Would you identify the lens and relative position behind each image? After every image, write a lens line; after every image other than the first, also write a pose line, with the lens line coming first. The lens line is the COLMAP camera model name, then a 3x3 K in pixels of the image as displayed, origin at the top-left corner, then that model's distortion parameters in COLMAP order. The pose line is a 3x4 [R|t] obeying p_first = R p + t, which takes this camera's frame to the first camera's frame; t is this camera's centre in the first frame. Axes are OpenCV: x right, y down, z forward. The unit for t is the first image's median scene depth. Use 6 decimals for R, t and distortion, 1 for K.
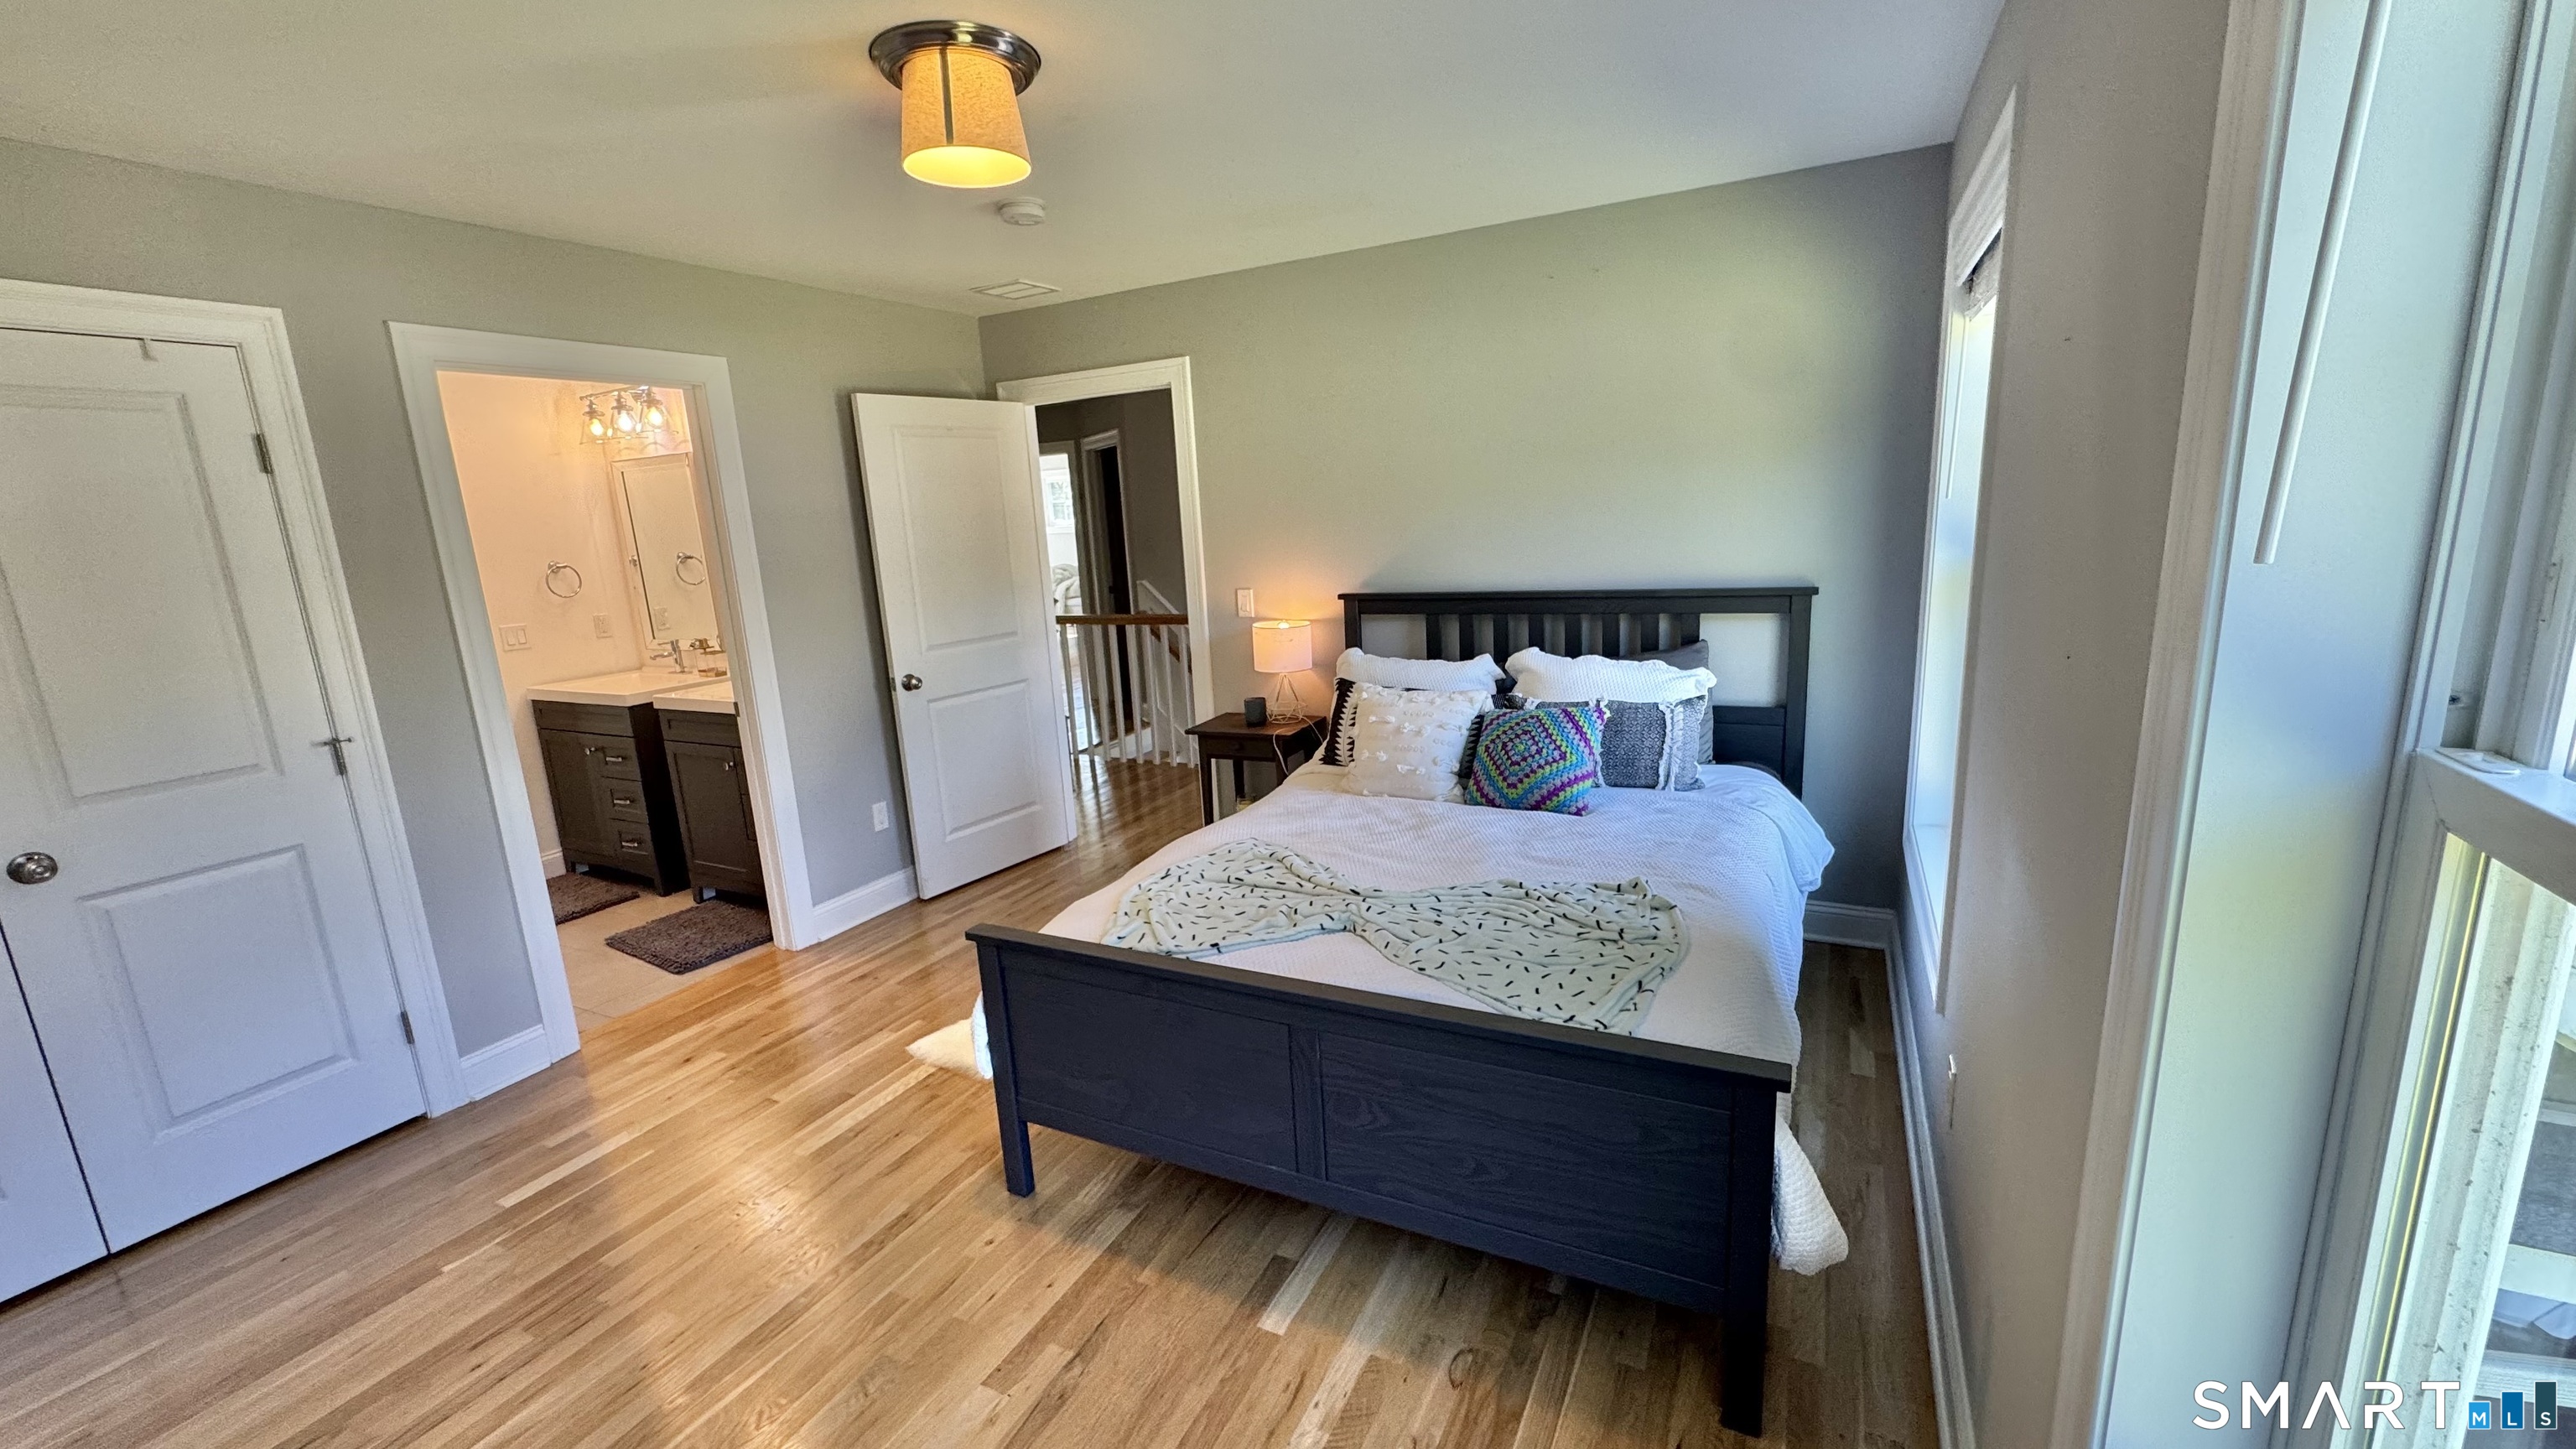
lens RADIAL K [[1025.3, 0, 1273.8], [0, 1025.3, 727.8], [0, 0, 1]] dist [-0.000959, 0.000041]
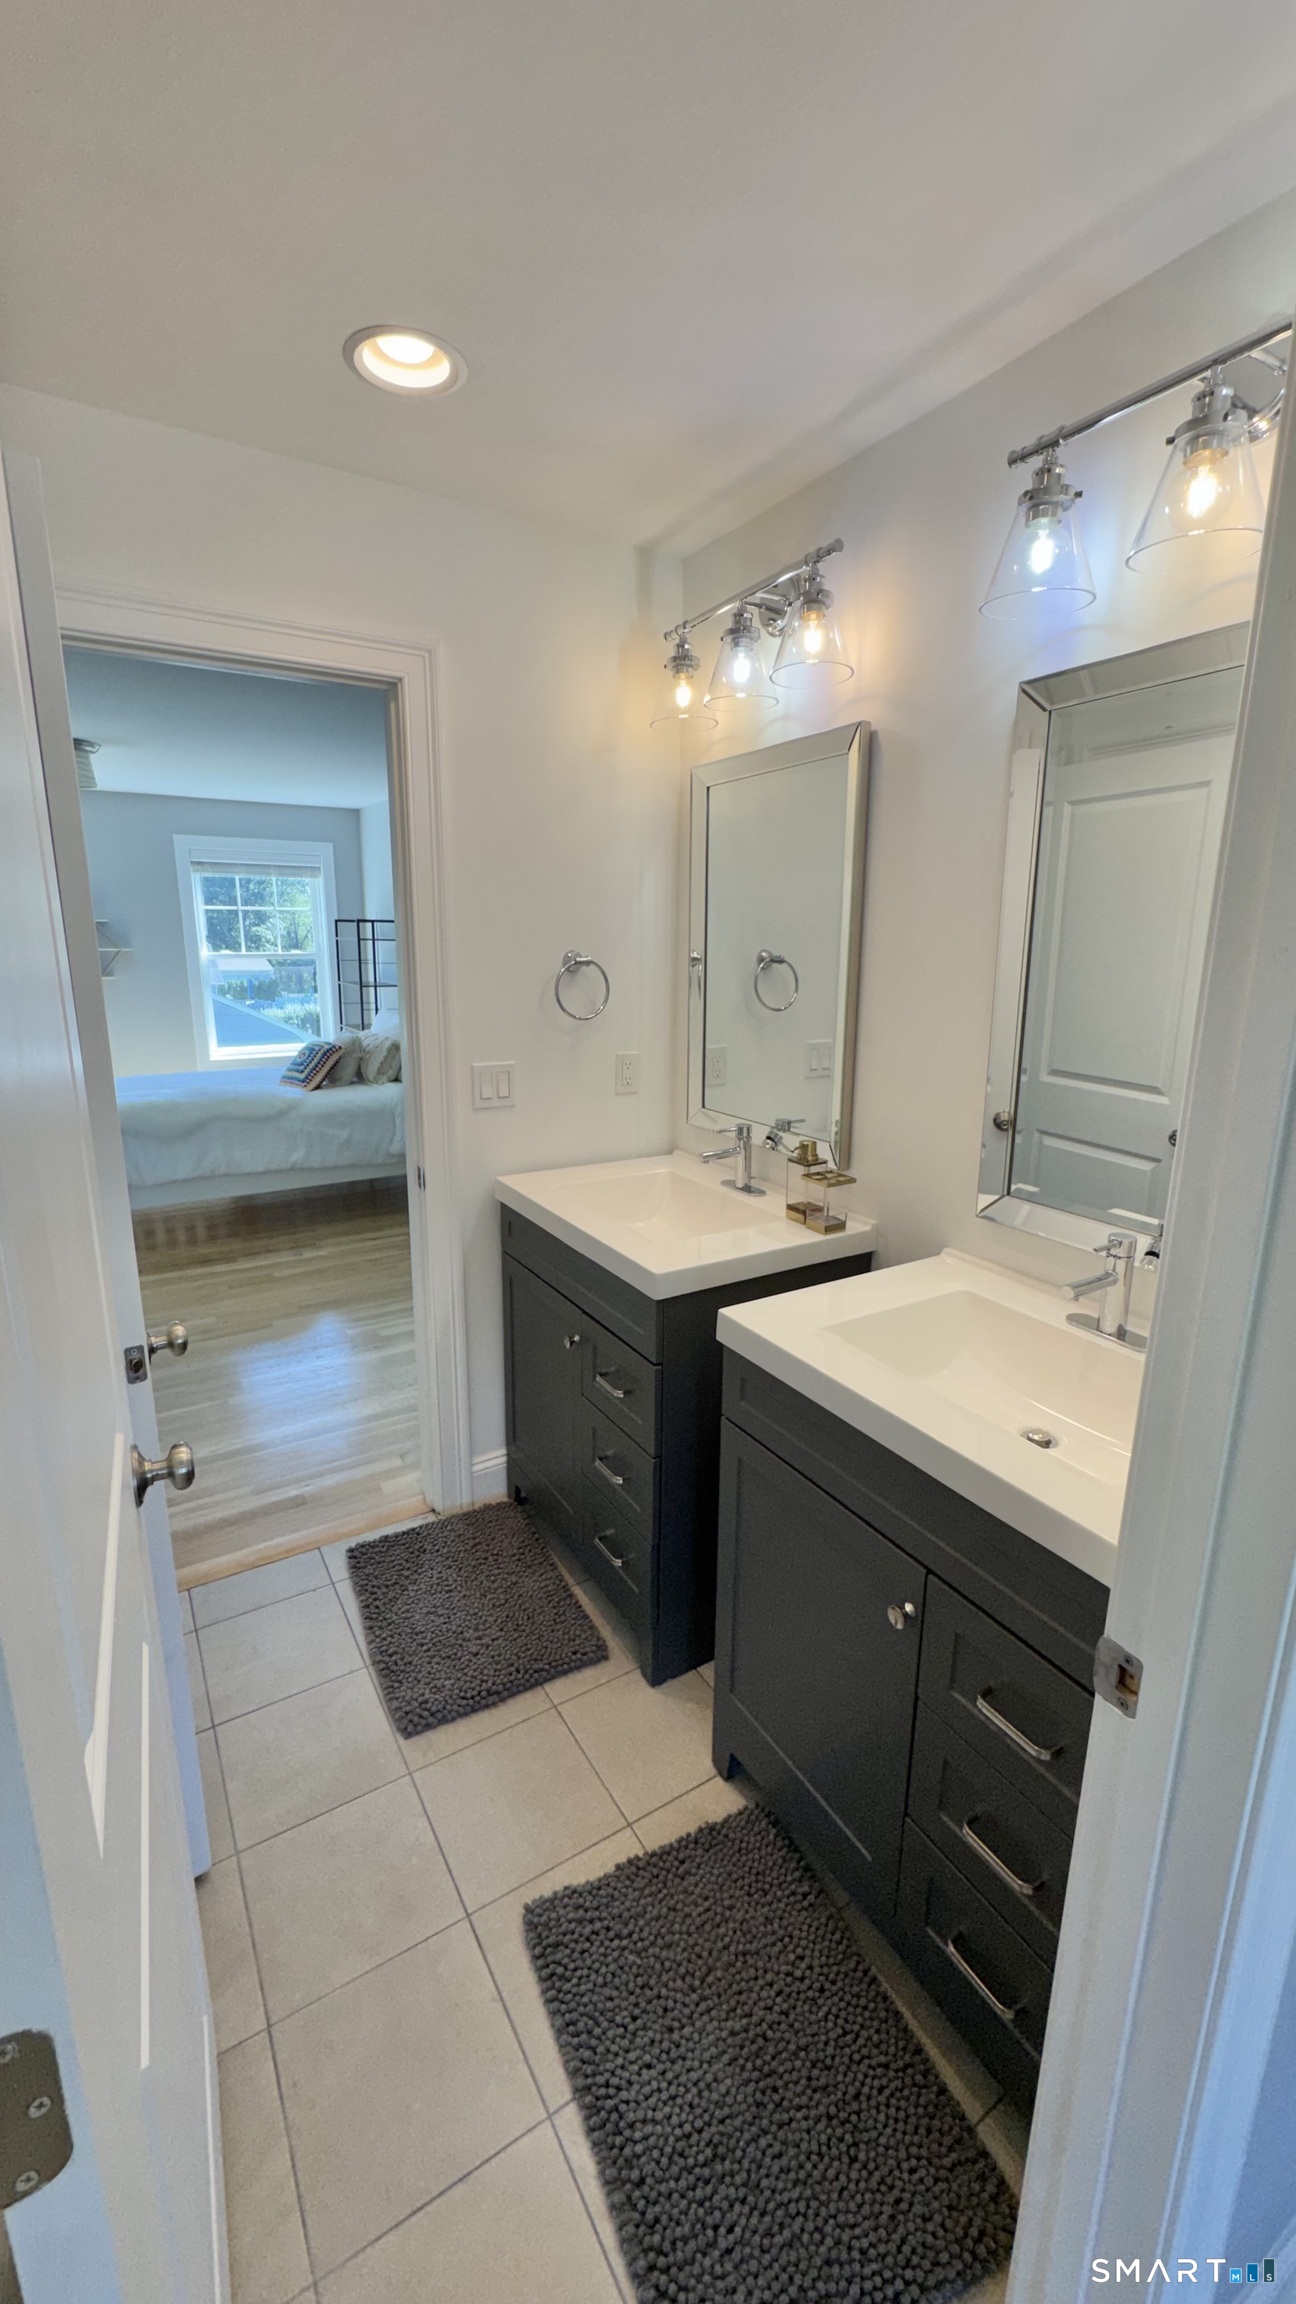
lens RADIAL K [[917.0, 0, 646.4], [0, 917.0, 1145.2], [0, 0, 1]] dist [-0.000959, 0.000041]
pose [[0.854766, 0.177883, -0.487578, -0.421709], [-0.160871, 0.983970, 0.076960, -0.106657], [0.493453, 0.012654, 0.869681, 0.609100]]
